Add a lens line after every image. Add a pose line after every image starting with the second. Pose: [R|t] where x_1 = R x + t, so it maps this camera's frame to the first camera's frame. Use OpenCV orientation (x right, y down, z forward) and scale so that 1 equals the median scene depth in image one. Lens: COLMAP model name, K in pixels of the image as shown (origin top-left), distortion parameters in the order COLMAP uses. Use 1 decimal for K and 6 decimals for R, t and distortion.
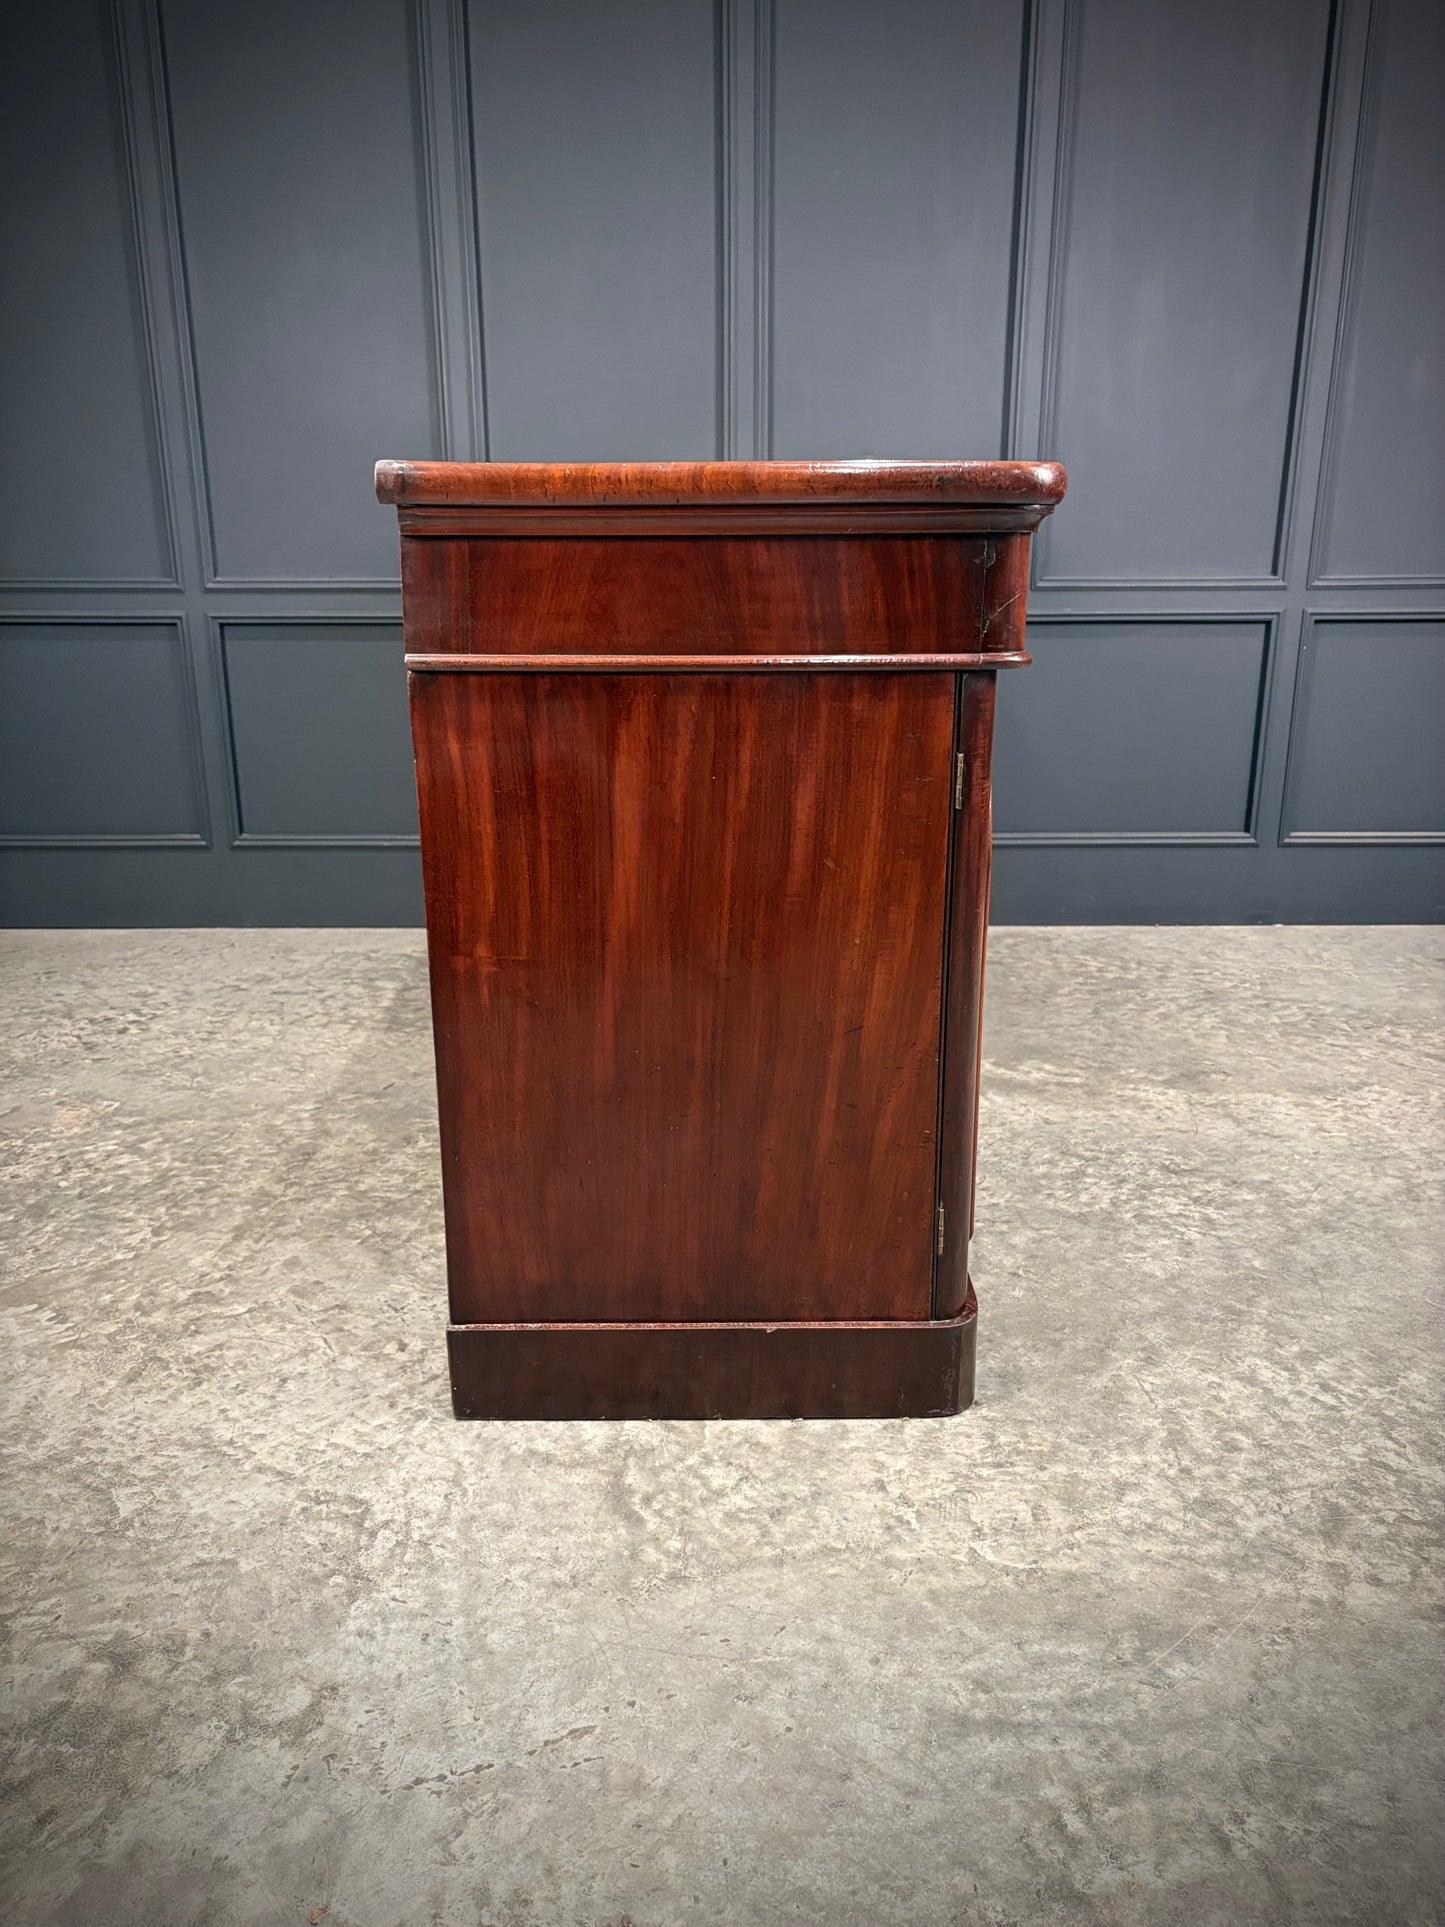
lens RADIAL K [[1430.8, 0, 720.5], [0, 1430.8, 965.1], [0, 0, 1]] dist [0.003212, -0.000861]
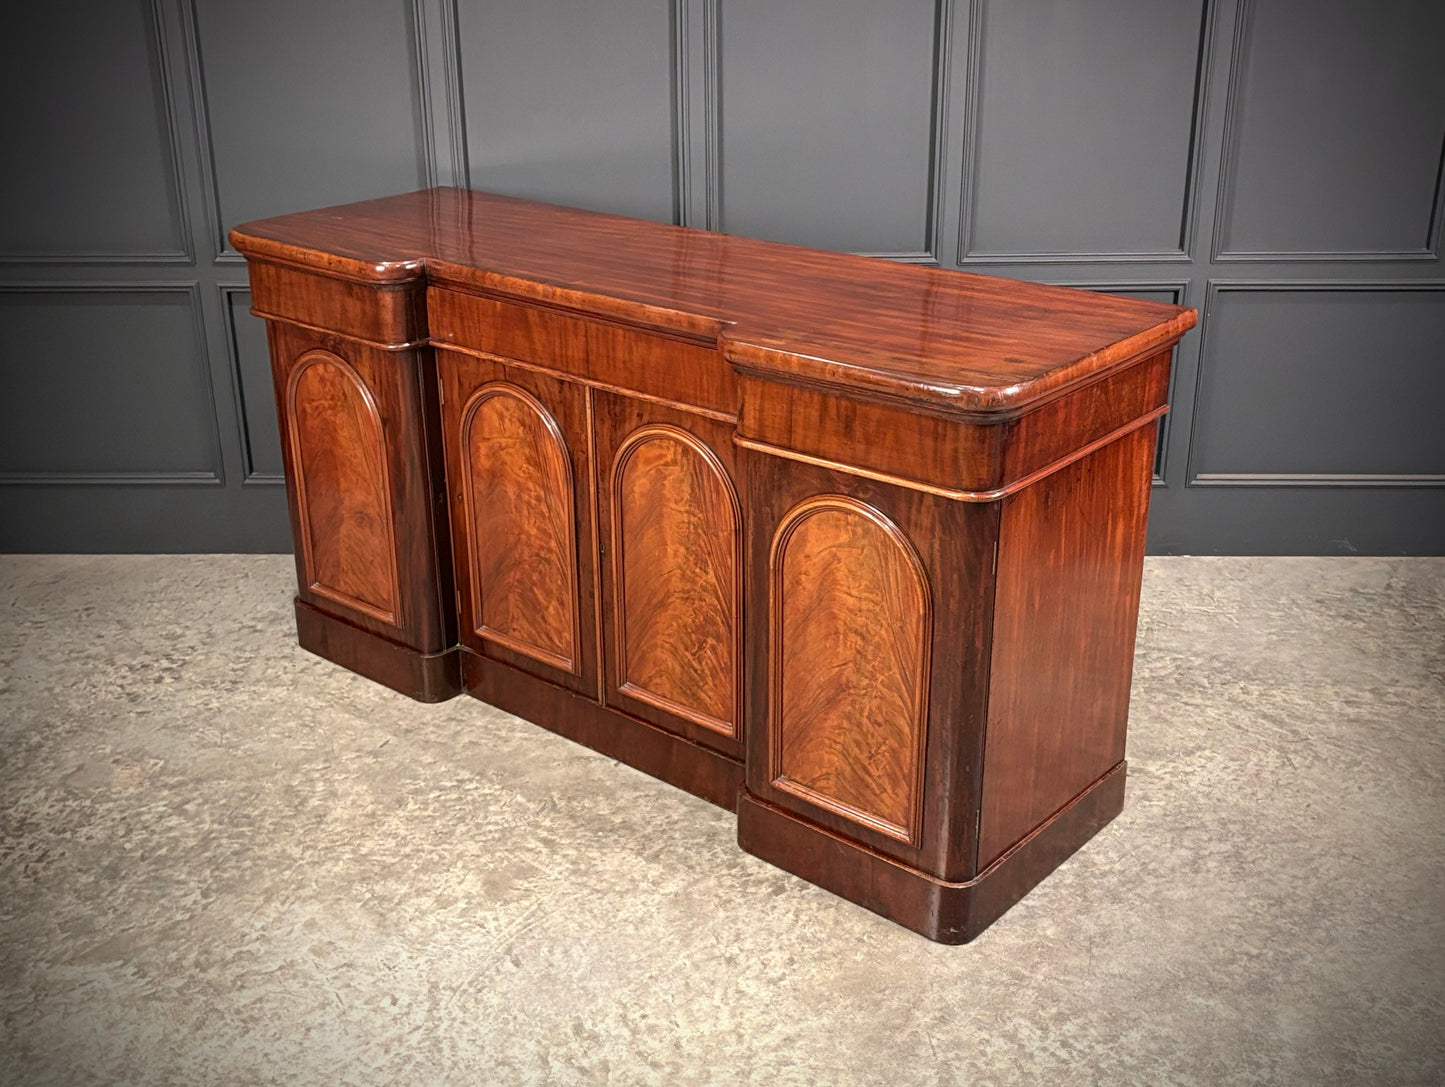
lens RADIAL K [[1551.5, 0, 720.5], [0, 1551.5, 543.2], [0, 0, 1]] dist [0.128666, -0.386181]
pose [[0.999767, 0.003618, -0.021282, 0.098650], [-0.001780, 0.996312, 0.085782, -0.247875], [0.021514, -0.085724, 0.996087, -0.366989]]
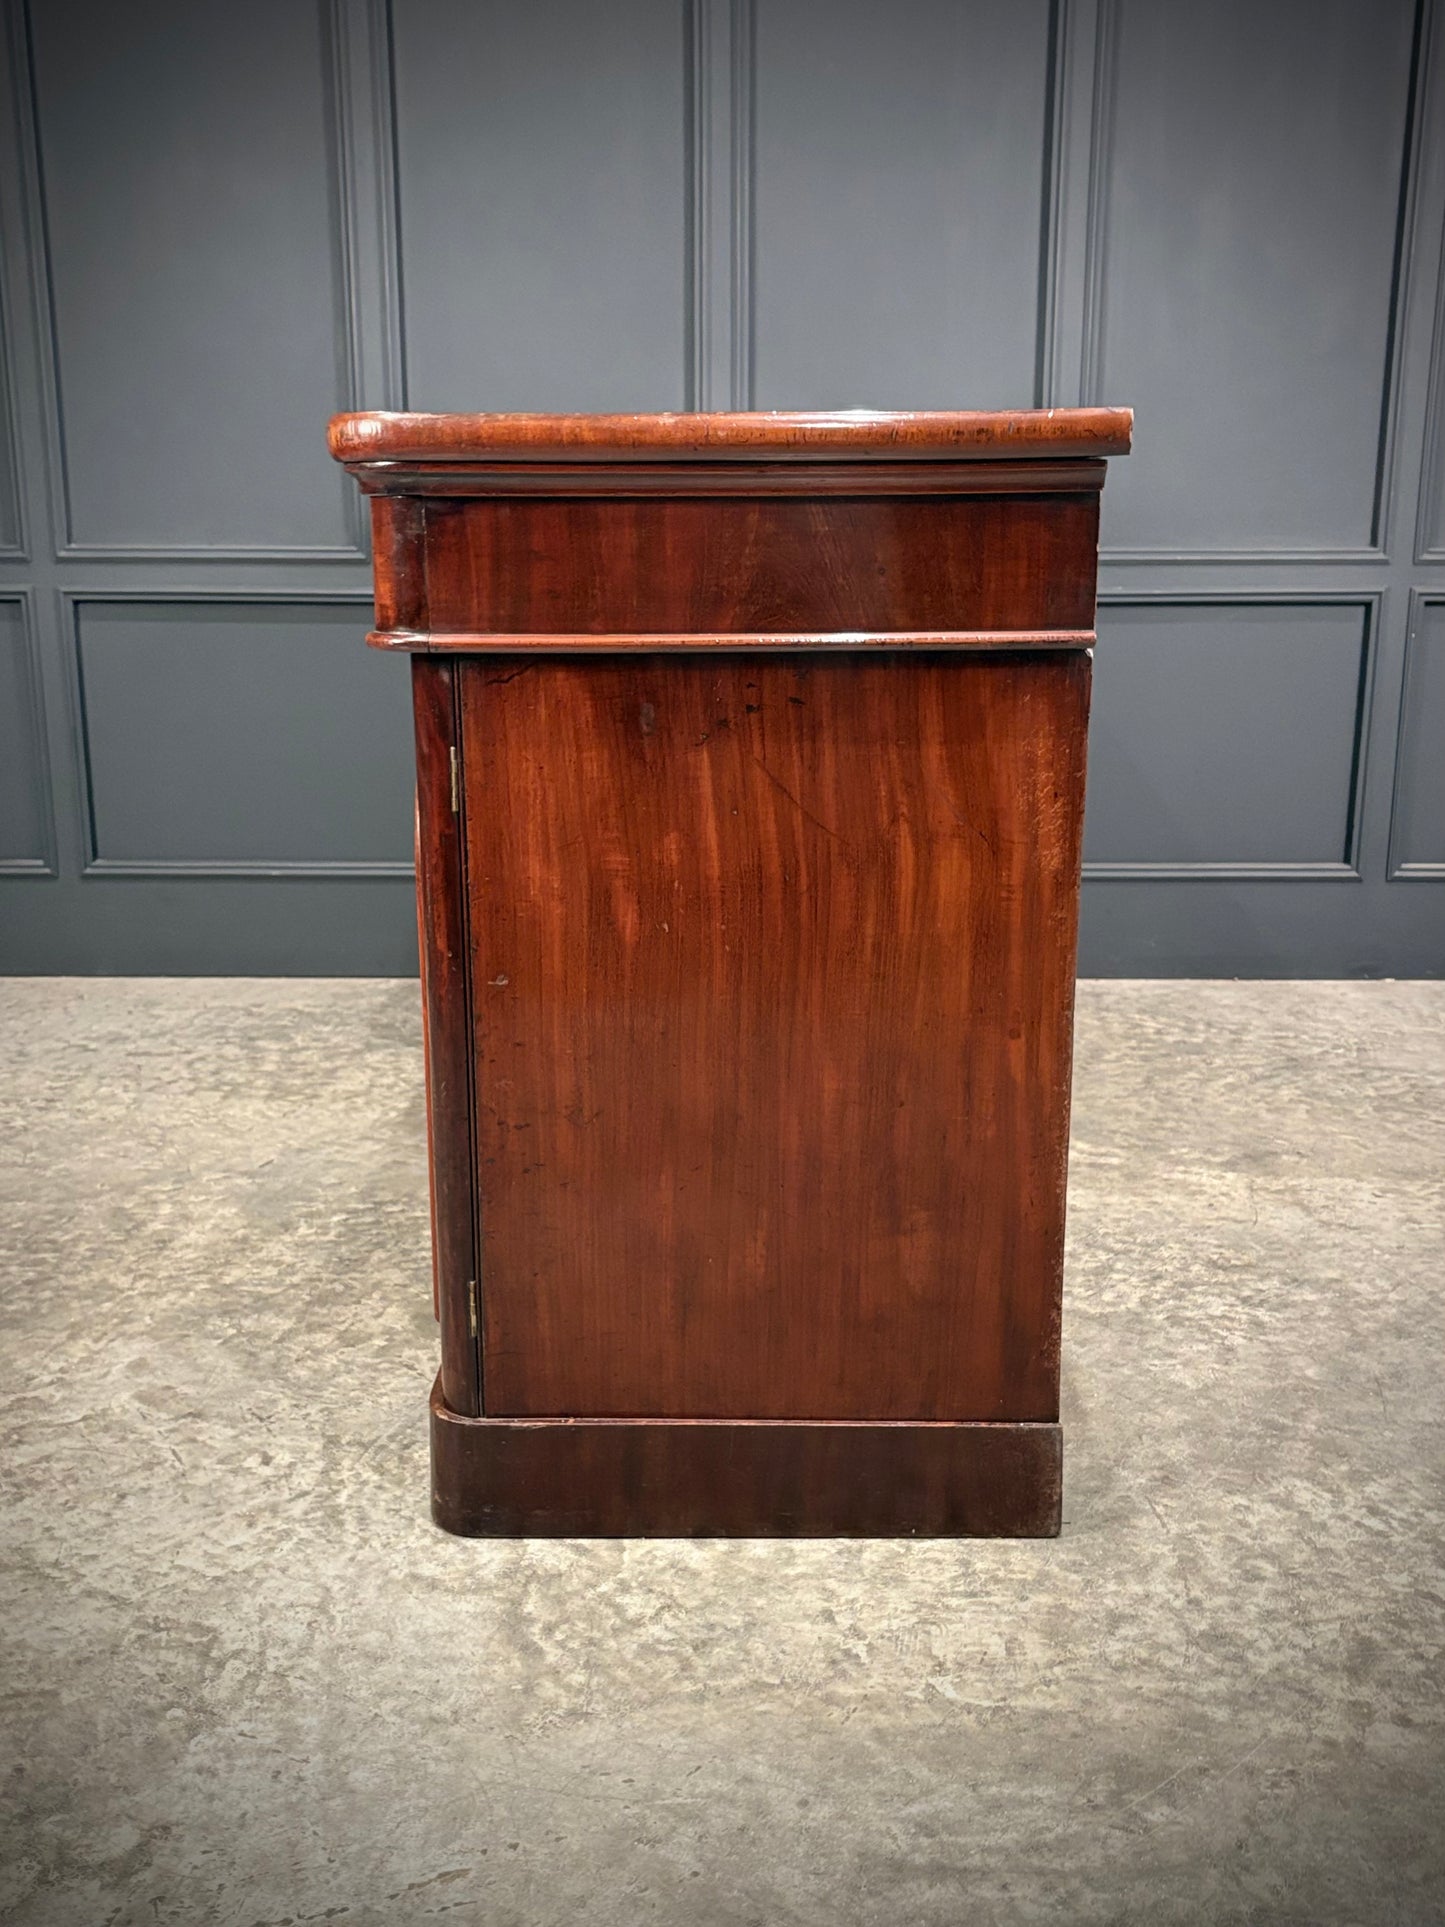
lens RADIAL K [[1863.9, 0, 719.0], [0, 1863.9, 961.7], [0, 0, 1]] dist [0.066858, -0.202973]
pose [[0.999975, 0.005021, -0.004948, 0.036929], [-0.005251, 0.998846, -0.047730, 0.024348], [0.004703, 0.047755, 0.998848, -0.081550]]
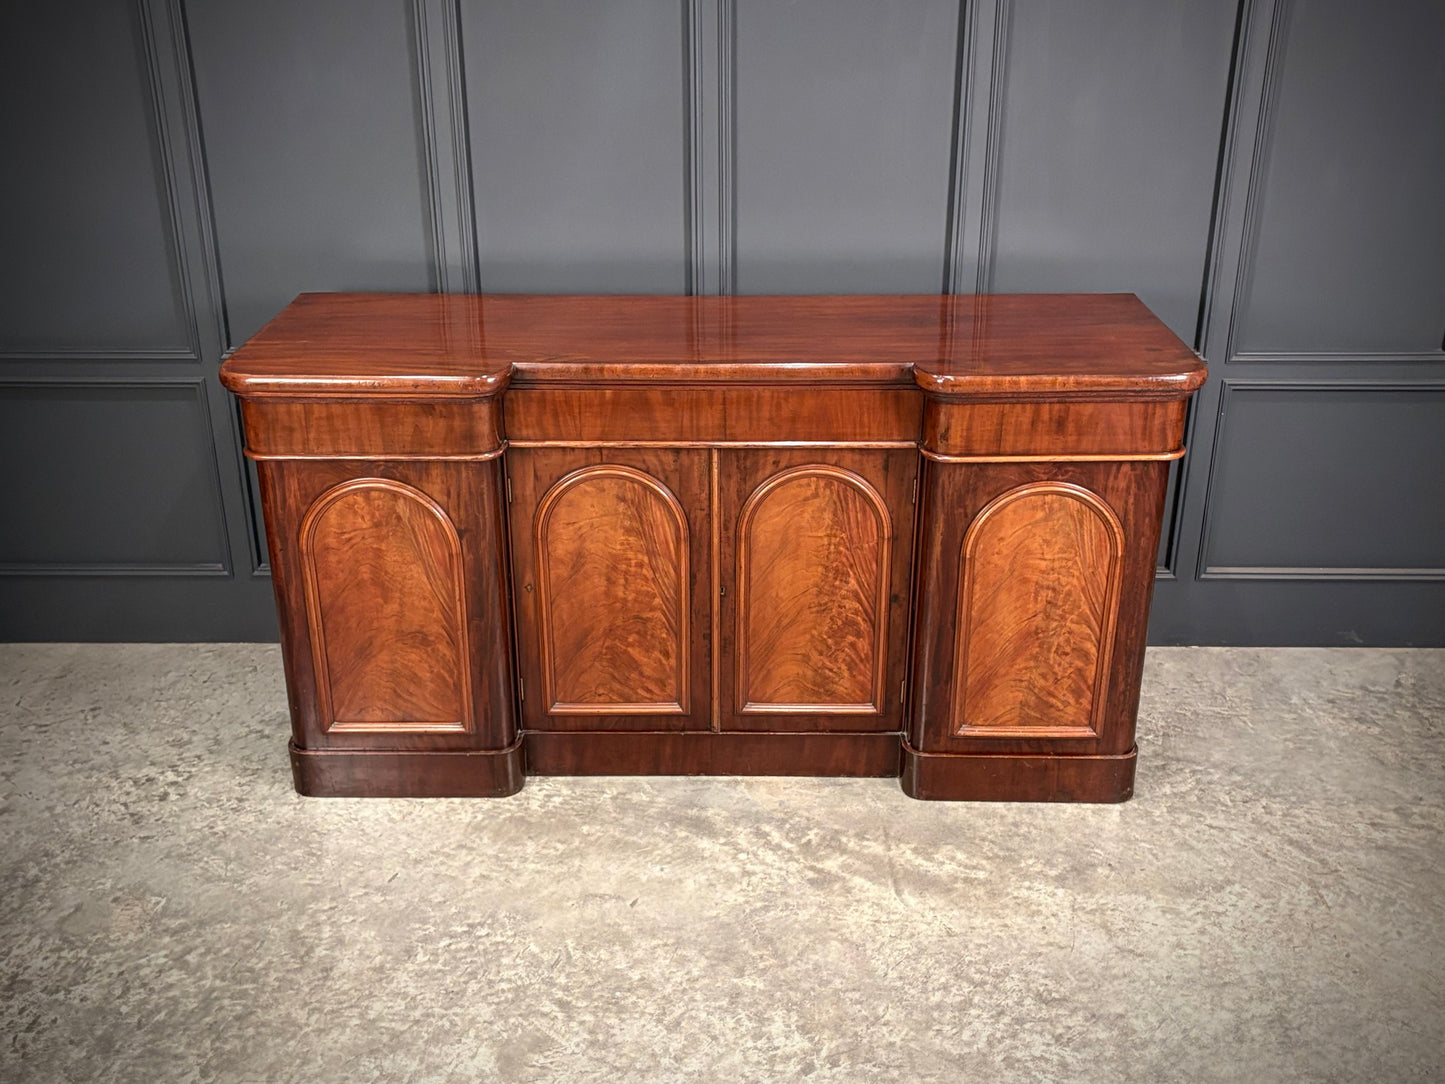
lens RADIAL K [[1430.7, 0, 722.5], [0, 1430.7, 542.0], [0, 0, 1]] dist [-0.022771, 0.088388]
pose [[0.999954, 0.004327, -0.008547, 0.058148], [-0.003443, 0.994893, 0.100875, -0.386333], [0.008940, -0.100841, 0.994862, -0.168643]]
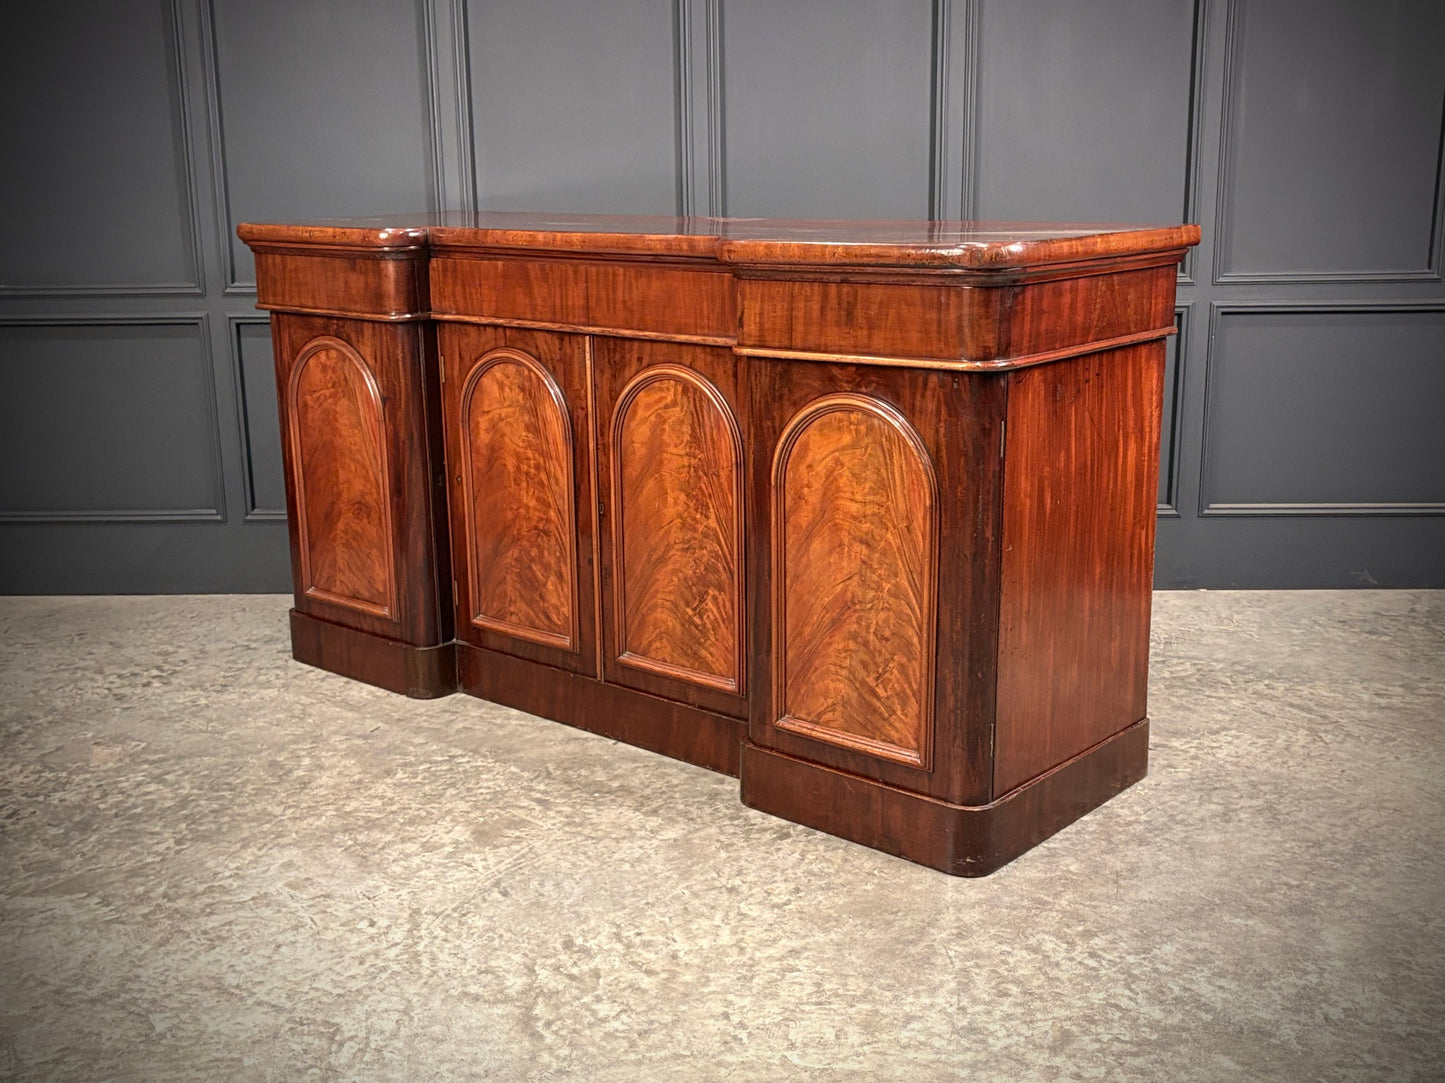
lens RADIAL K [[1541.6, 0, 711.0], [0, 1541.6, 545.2], [0, 0, 1]] dist [0.131553, -0.393329]
pose [[0.999364, -0.002981, -0.035540, 0.107785], [0.000939, 0.998355, -0.057334, 0.009518], [0.035652, 0.057264, 0.997722, -0.324543]]
